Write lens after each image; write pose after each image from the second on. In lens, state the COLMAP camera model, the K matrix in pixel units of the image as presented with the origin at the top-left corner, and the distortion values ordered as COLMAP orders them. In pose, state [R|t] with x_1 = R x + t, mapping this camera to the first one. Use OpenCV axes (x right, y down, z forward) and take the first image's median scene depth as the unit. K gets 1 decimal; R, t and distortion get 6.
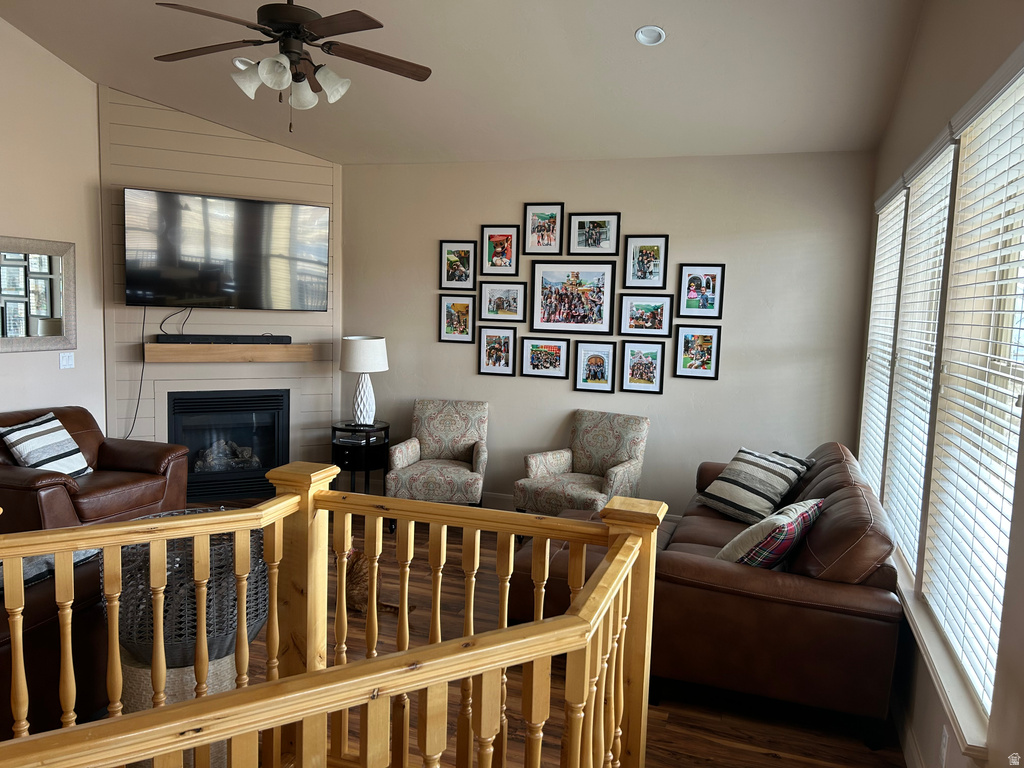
lens RADIAL K [[777.9, 0, 482.2], [0, 777.9, 384.9], [0, 0, 1]] dist [0.026797, -0.026284]
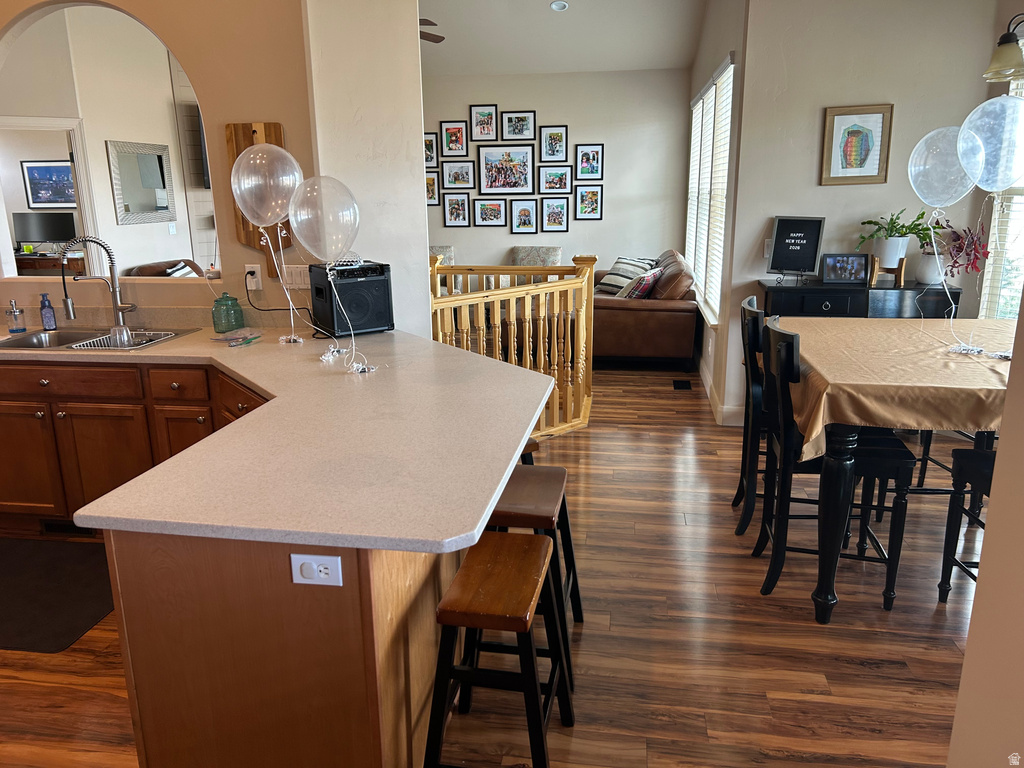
lens RADIAL K [[777.9, 0, 511.0], [0, 777.9, 384.8], [0, 0, 1]] dist [0.026797, -0.026284]
pose [[0.976811, -0.094843, 0.191953, -0.205397], [0.065390, 0.985850, 0.154348, 0.064709], [-0.203875, -0.138217, 0.969191, -0.517087]]
